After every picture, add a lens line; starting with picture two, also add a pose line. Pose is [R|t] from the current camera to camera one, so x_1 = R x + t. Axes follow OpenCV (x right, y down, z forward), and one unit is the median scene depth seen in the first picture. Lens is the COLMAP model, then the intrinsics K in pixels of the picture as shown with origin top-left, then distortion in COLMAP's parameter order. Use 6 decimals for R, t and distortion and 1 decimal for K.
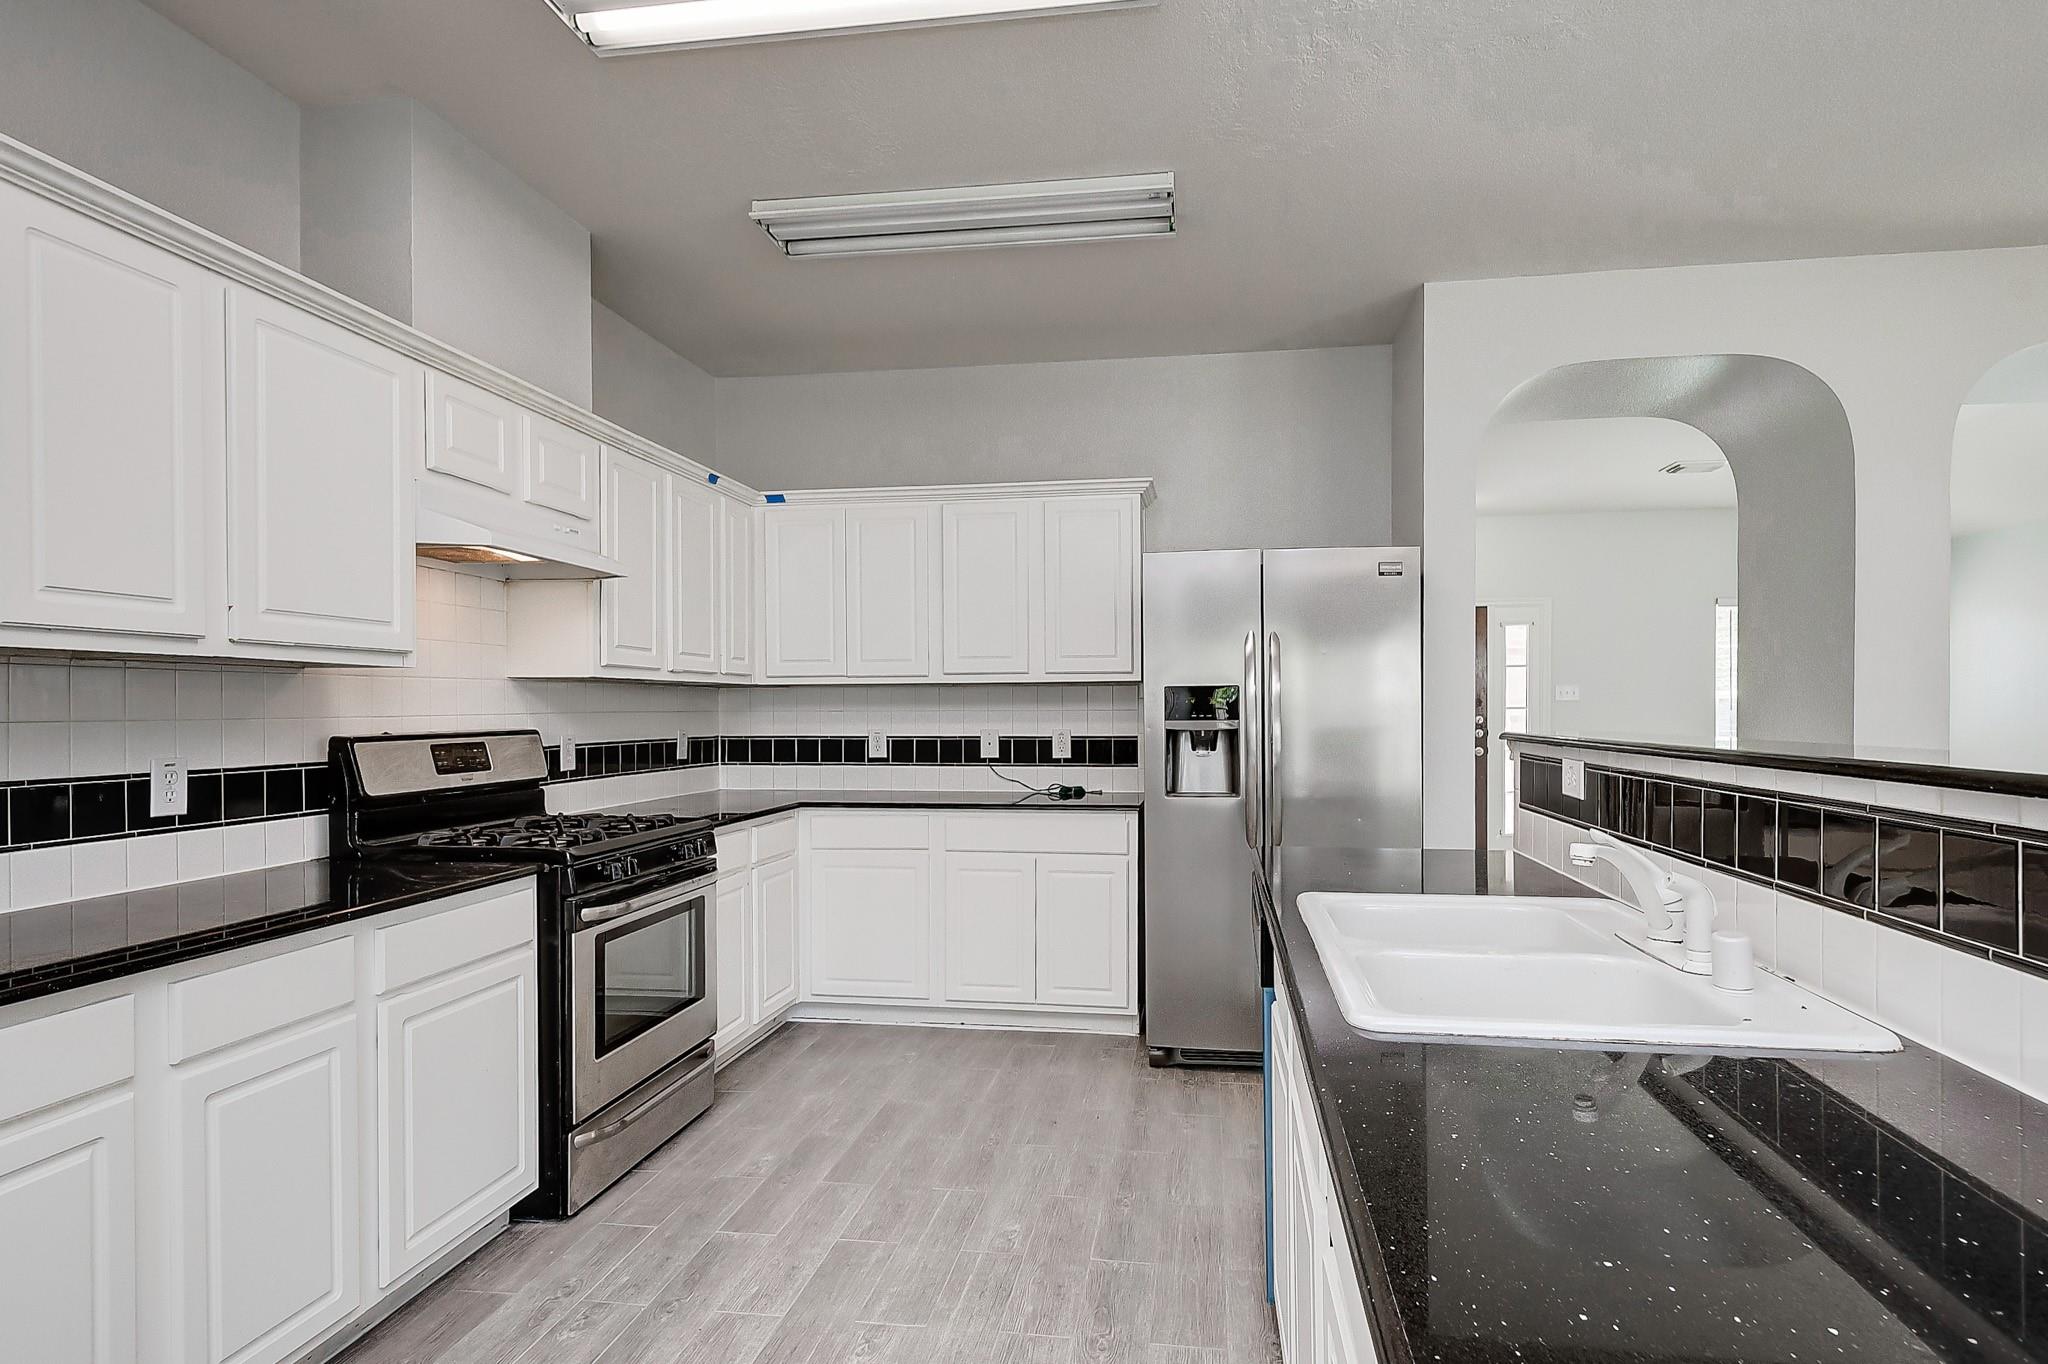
lens RADIAL K [[1100.8, 0, 1033.7], [0, 1100.8, 714.9], [0, 0, 1]] dist [0.001971, 0.000389]
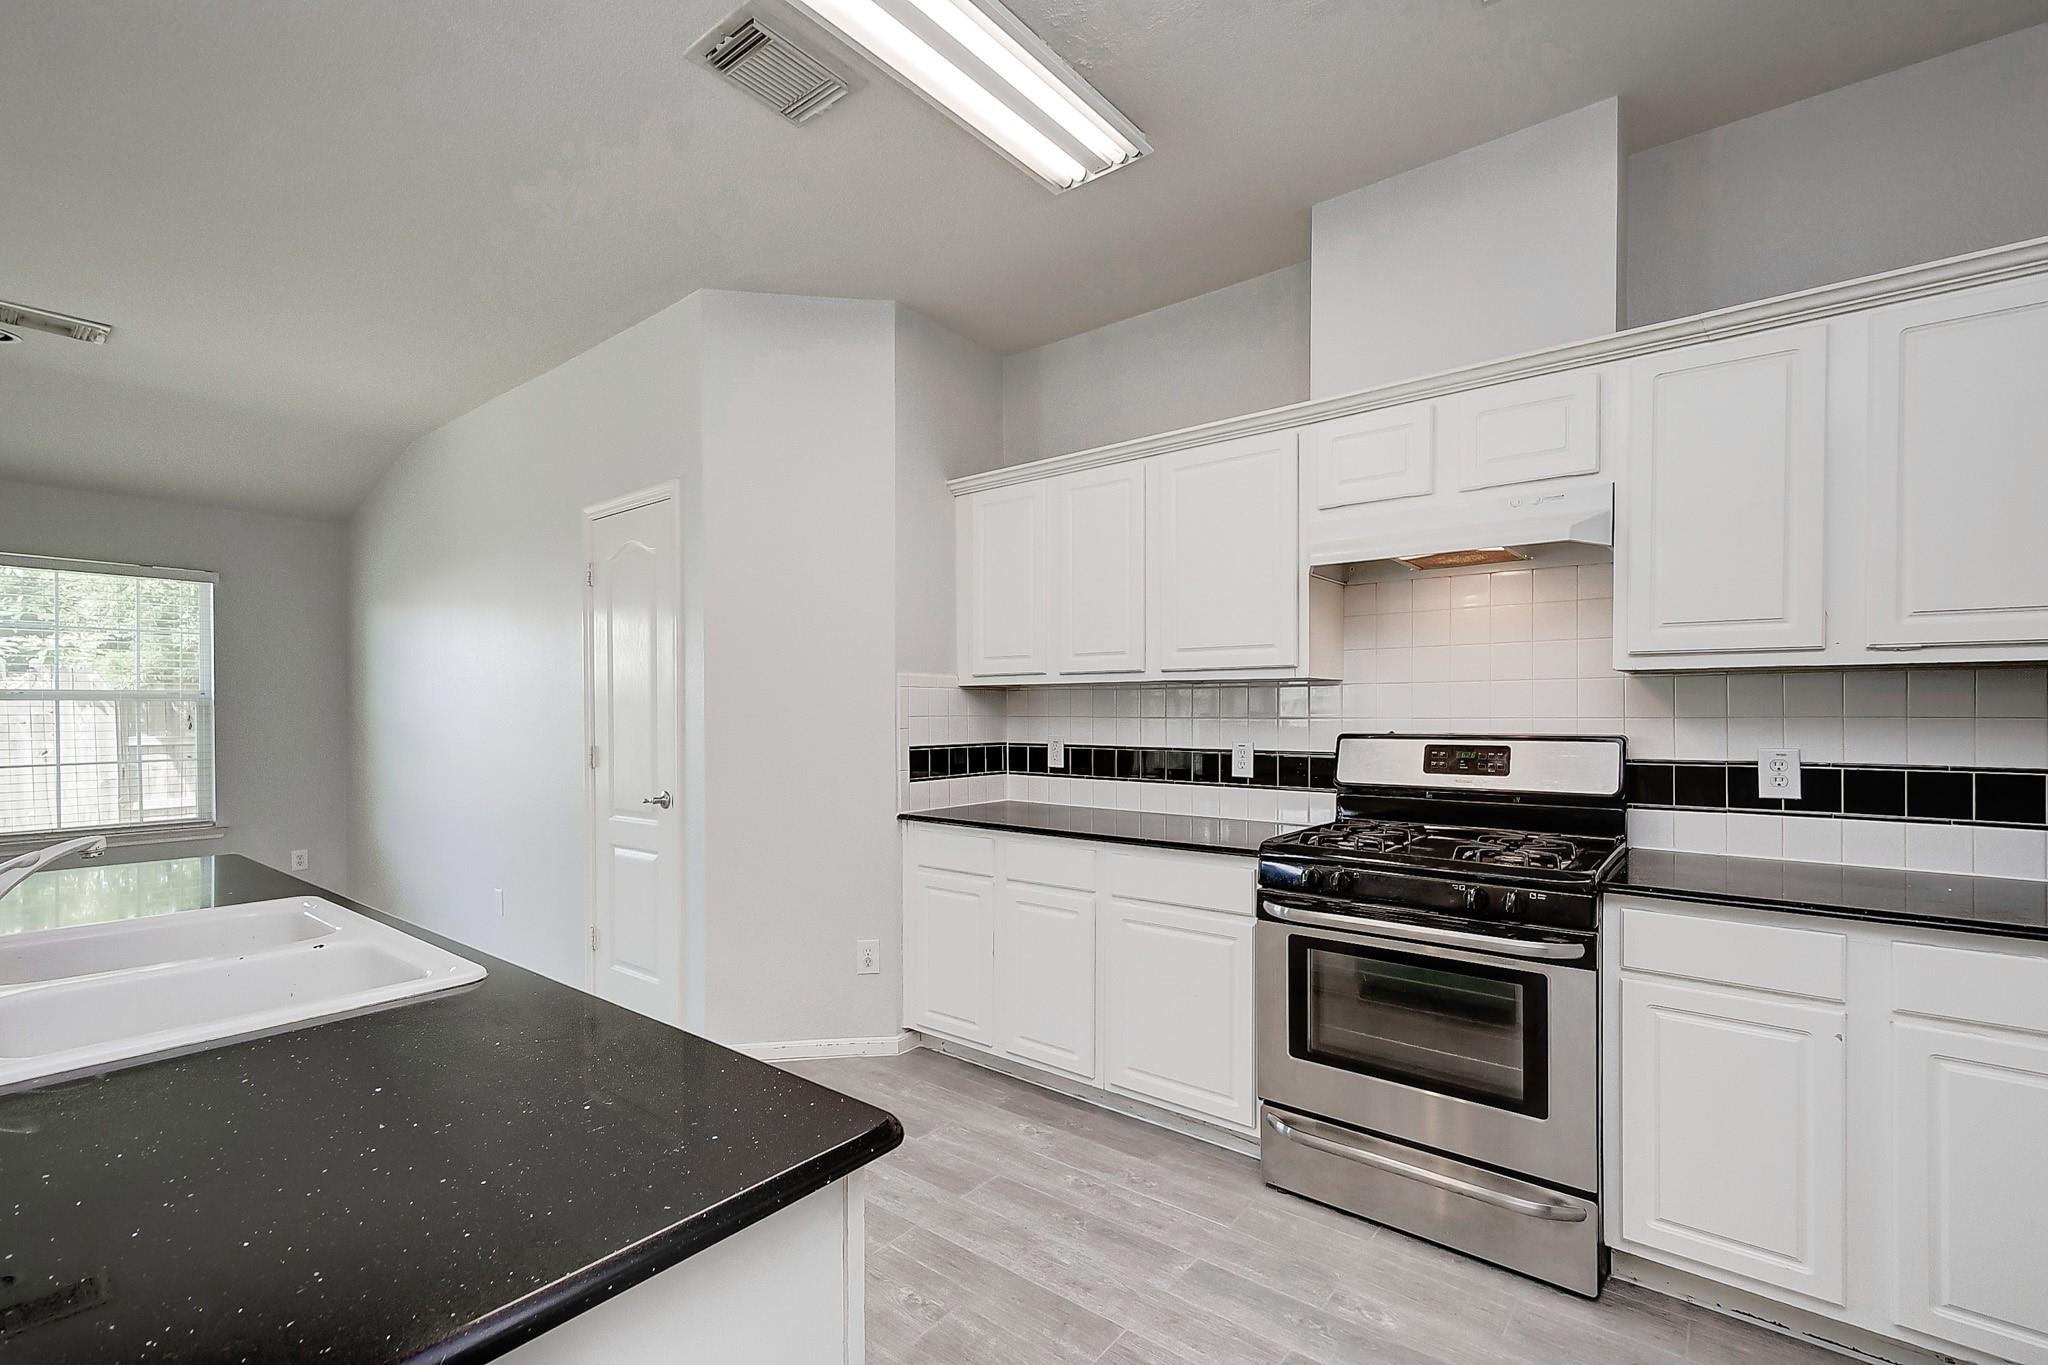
lens RADIAL K [[893.8, 0, 1032.3], [0, 893.8, 701.0], [0, 0, 1]] dist [-0.002139, -0.000018]
pose [[-0.503166, -0.007927, -0.864154, 0.499138], [-0.003413, 0.999968, -0.007186, -0.009901], [0.864183, -0.000666, -0.503177, 1.378581]]
